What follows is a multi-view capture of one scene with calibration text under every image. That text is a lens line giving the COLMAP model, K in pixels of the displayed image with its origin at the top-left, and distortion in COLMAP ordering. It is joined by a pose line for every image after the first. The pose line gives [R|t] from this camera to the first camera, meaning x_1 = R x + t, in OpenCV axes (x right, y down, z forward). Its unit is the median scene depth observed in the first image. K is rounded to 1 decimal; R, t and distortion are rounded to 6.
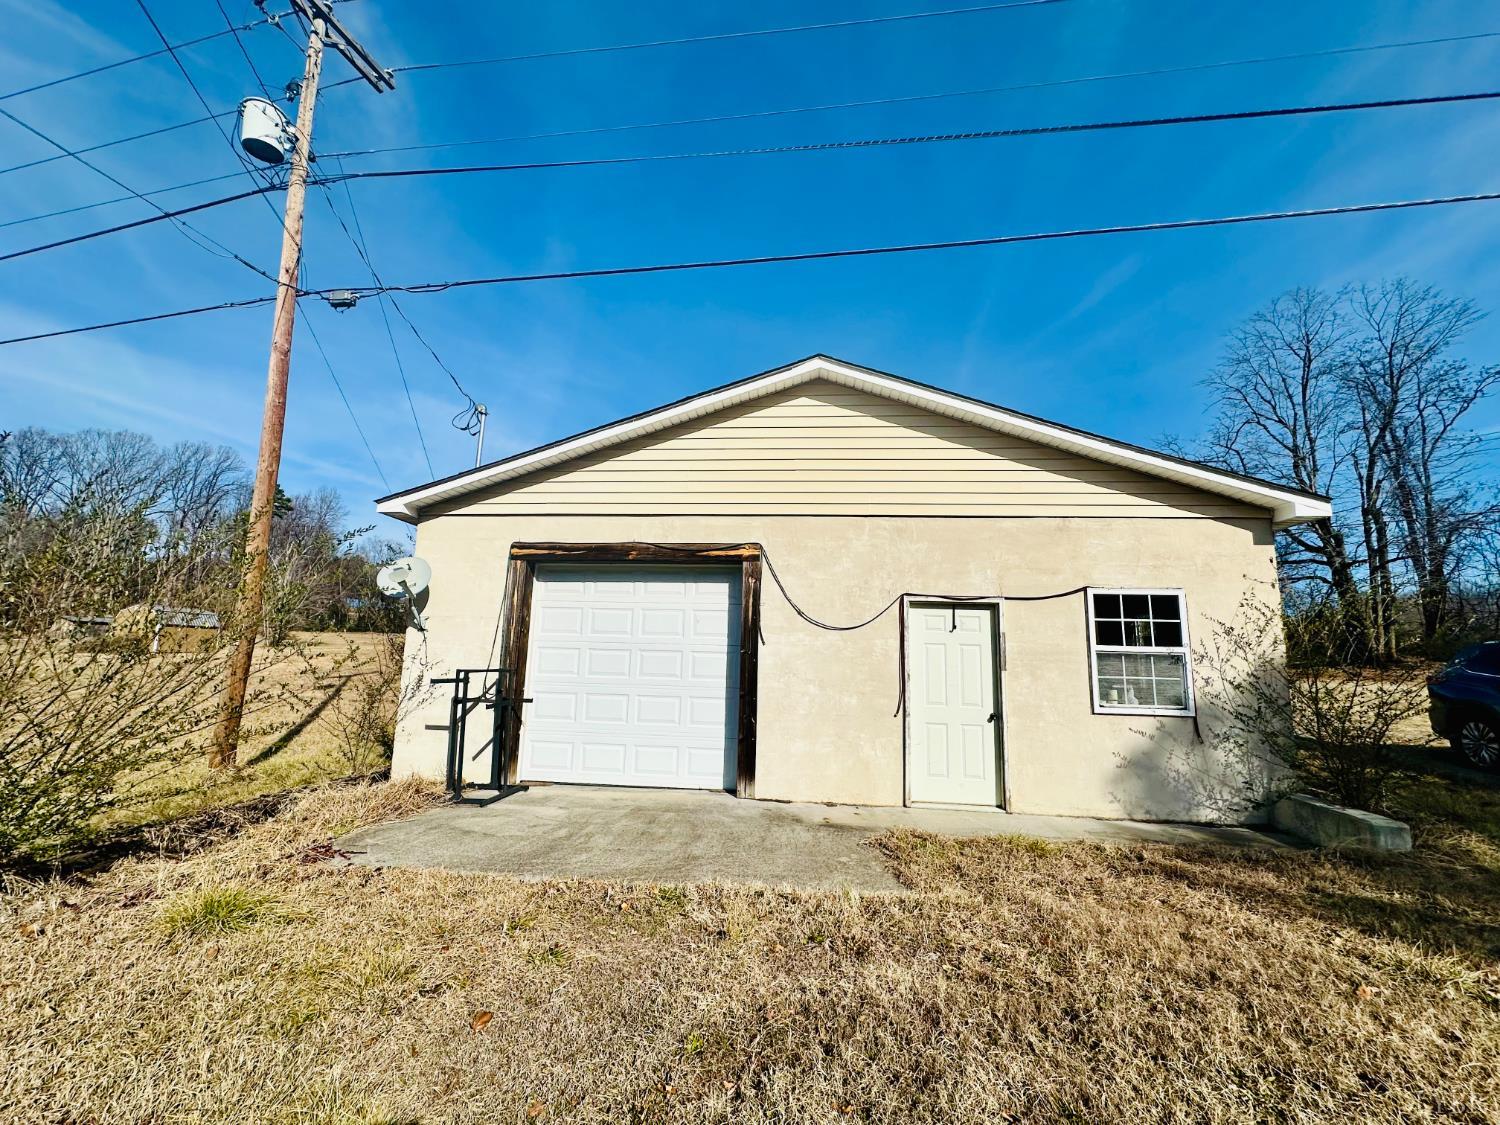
lens RADIAL K [[627.5, 0, 744.5], [0, 627.5, 553.7], [0, 0, 1]] dist [-0.000956, -0.000059]
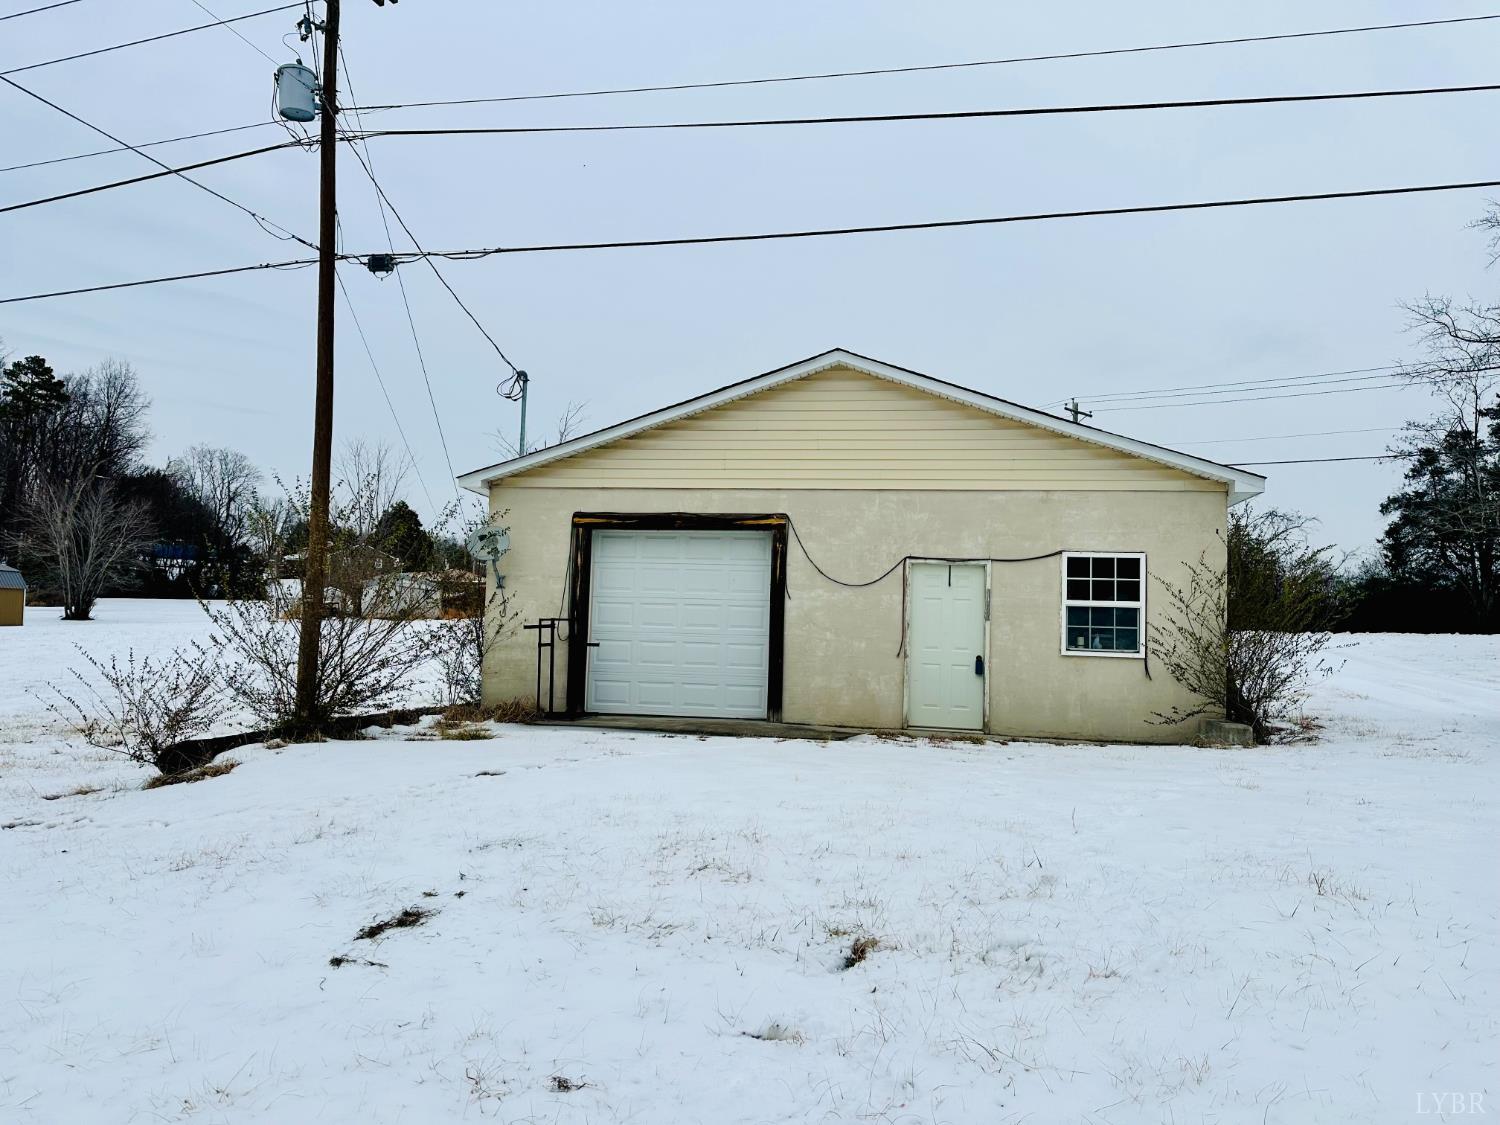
lens RADIAL K [[1342.5, 0, 746.4], [0, 1342.5, 557.4], [0, 0, 1]] dist [0.030493, 0.000000]
pose [[0.998640, -0.000517, -0.052141, 0.082782], [0.005221, 0.995916, 0.090133, -0.165767], [0.051881, -0.090283, 0.994564, -1.544026]]
